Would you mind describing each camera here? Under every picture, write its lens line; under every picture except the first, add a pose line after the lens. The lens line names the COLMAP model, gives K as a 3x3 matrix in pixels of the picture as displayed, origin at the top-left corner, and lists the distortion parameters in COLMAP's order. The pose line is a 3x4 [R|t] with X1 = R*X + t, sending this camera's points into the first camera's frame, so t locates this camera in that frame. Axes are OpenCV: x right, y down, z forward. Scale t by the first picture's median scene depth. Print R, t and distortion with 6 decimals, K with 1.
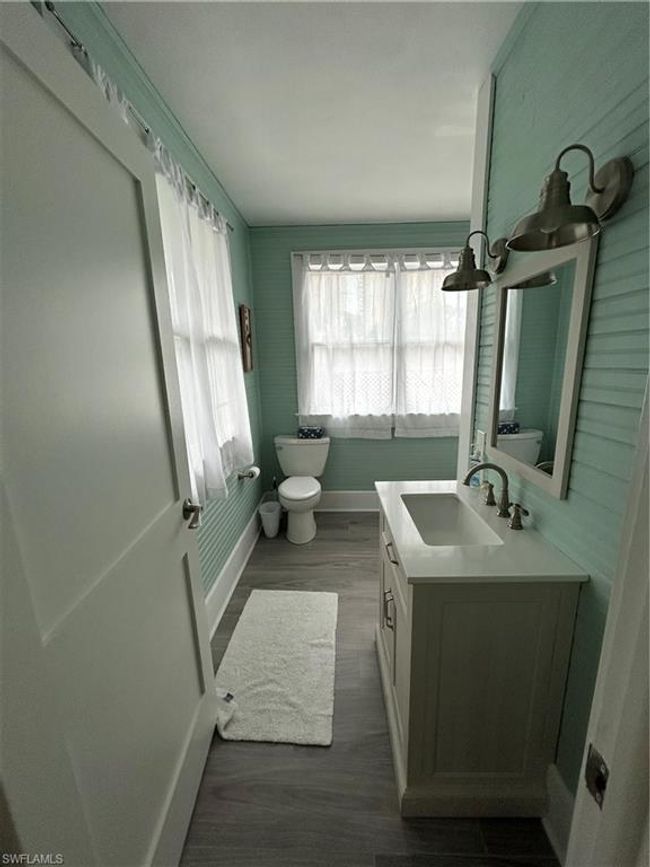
lens RADIAL K [[349.6, 0, 326.8], [0, 349.6, 435.8], [0, 0, 1]] dist [0.000431, 0.000500]
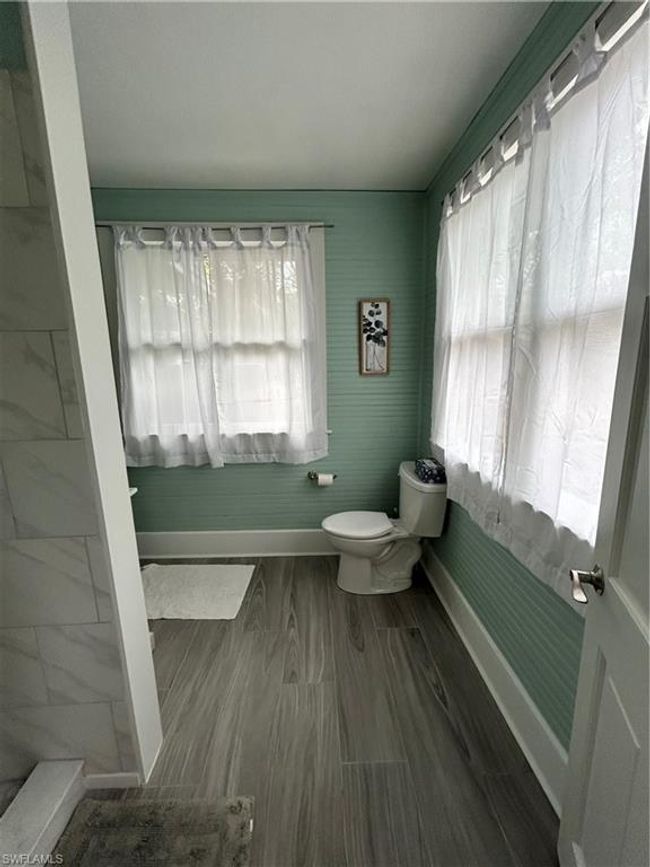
lens RADIAL K [[349.6, 0, 326.8], [0, 349.6, 435.8], [0, 0, 1]] dist [0.000431, 0.000500]
pose [[0.056770, 0.217770, -0.974348, 0.731402], [-0.195731, 0.959411, 0.203027, -0.213792], [0.979013, 0.179184, 0.097090, 0.930325]]
